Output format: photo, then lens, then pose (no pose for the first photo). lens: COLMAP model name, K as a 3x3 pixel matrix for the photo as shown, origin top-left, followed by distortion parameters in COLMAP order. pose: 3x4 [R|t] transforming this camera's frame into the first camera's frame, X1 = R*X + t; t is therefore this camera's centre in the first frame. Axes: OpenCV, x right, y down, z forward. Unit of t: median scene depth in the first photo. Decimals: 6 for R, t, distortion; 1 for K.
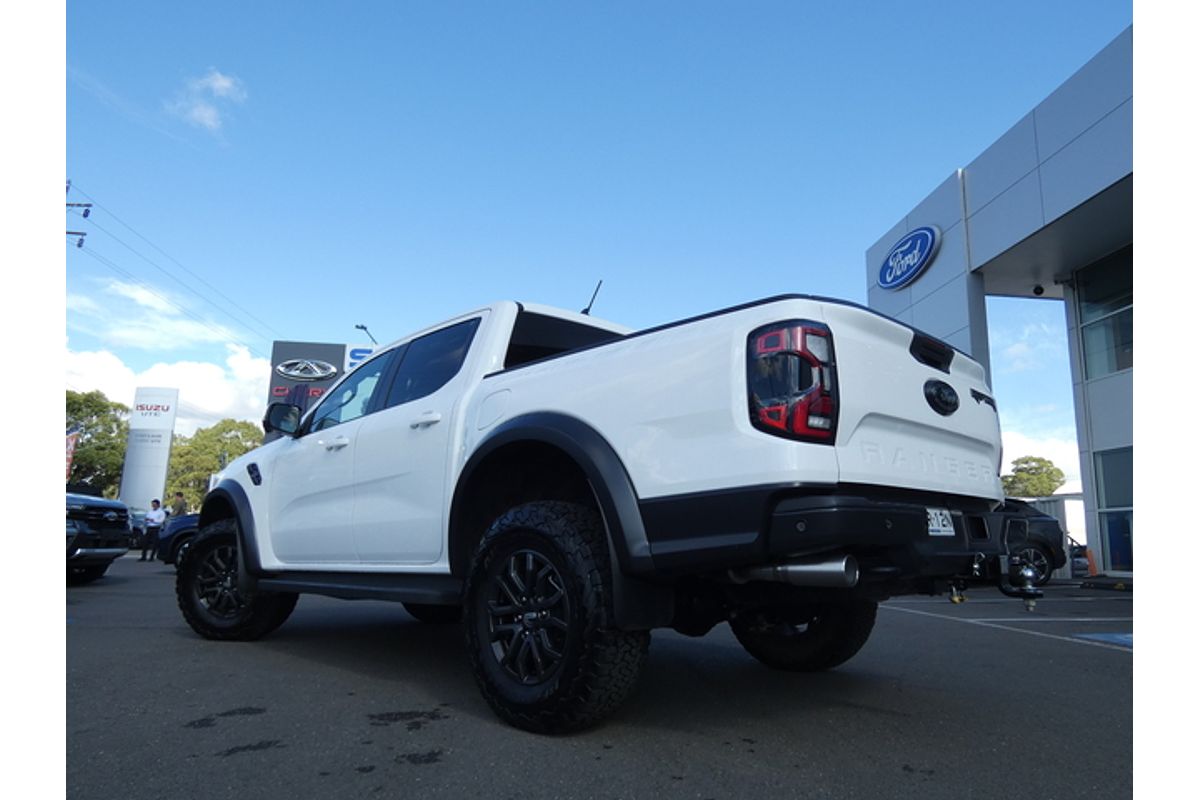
lens RADIAL K [[758.0, 0, 601.1], [0, 758.0, 400.2], [0, 0, 1]] dist [-0.005504, -0.002393]
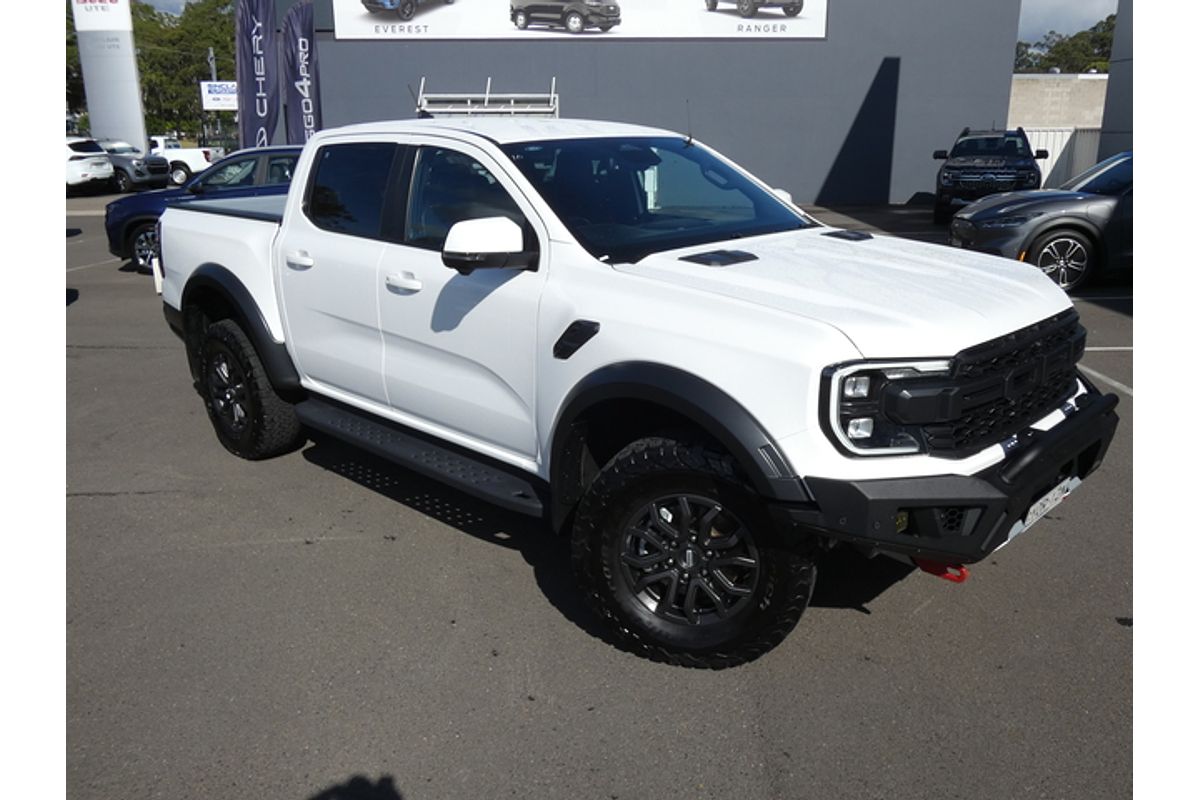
lens RADIAL K [[940.6, 0, 606.3], [0, 940.6, 401.3], [0, 0, 1]] dist [0.003261, 0.000773]
pose [[0.993307, 0.002110, -0.115489, 0.019676], [0.049900, 0.893879, 0.445522, -0.045118], [0.104173, -0.448303, 0.887791, 0.102502]]
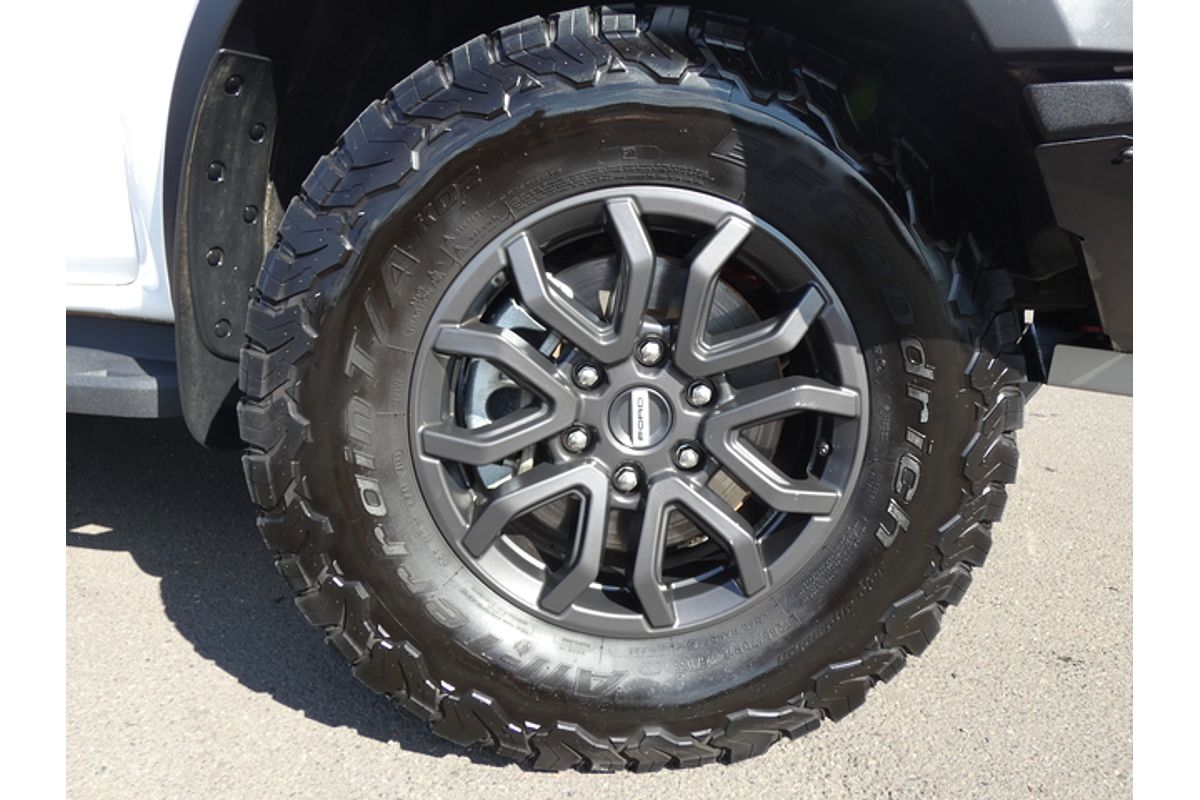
lens RADIAL K [[899.6, 0, 605.8], [0, 899.6, 398.6], [0, 0, 1]] dist [-0.002208, -0.005825]
pose [[0.976060, -0.065434, 0.207428, 0.001615], [-0.018074, 0.925976, 0.377150, 0.041096], [-0.216751, -0.371870, 0.902625, 0.202322]]
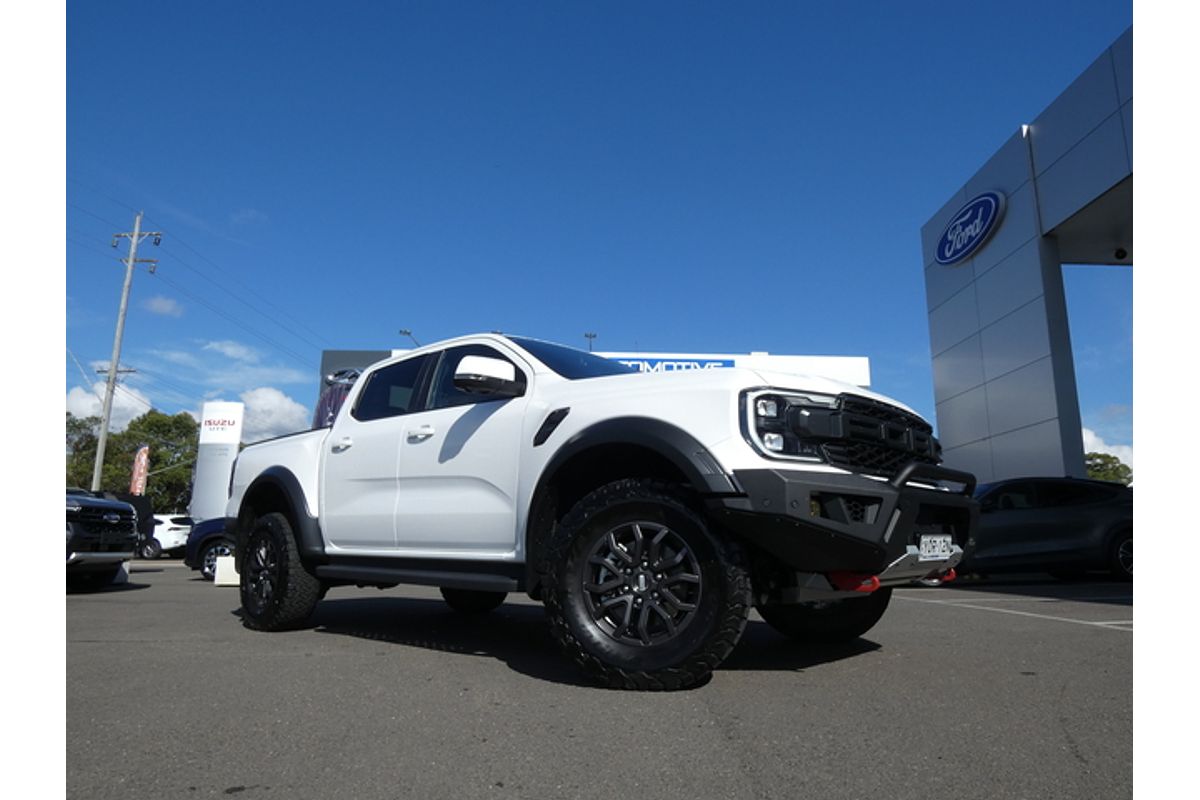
lens RADIAL K [[724.3, 0, 600.0], [0, 724.3, 400.0], [0, 0, 1]] dist [-0.007594, -0.003243]
pose [[0.996318, -0.032091, -0.079497, 0.019550], [0.030703, 0.999355, -0.018619, 0.024575], [0.080043, 0.016110, 0.996661, 0.088447]]
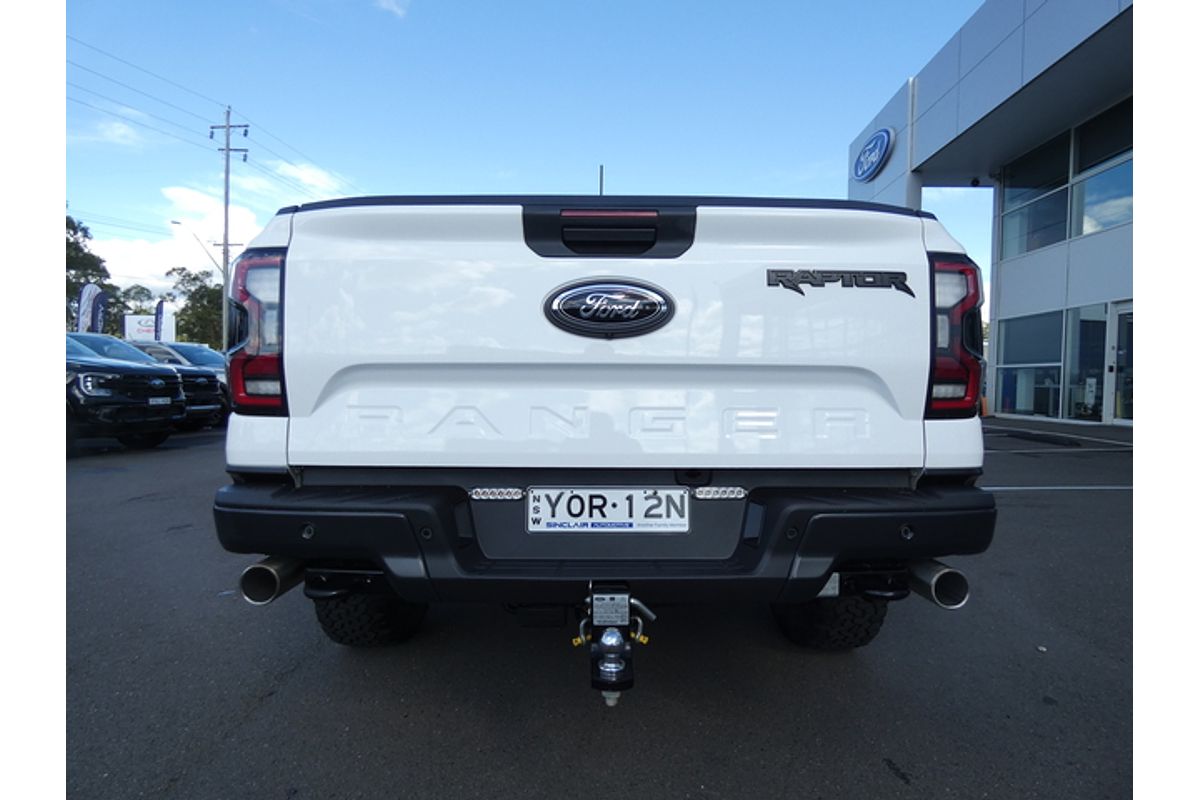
lens RADIAL K [[652.7, 0, 602.8], [0, 652.7, 401.5], [0, 0, 1]] dist [-0.005100, -0.002742]
pose [[0.989482, -0.001397, -0.144648, 0.136781], [0.033067, 0.975660, 0.216779, -0.047267], [0.140824, -0.219282, 0.965445, -0.138319]]
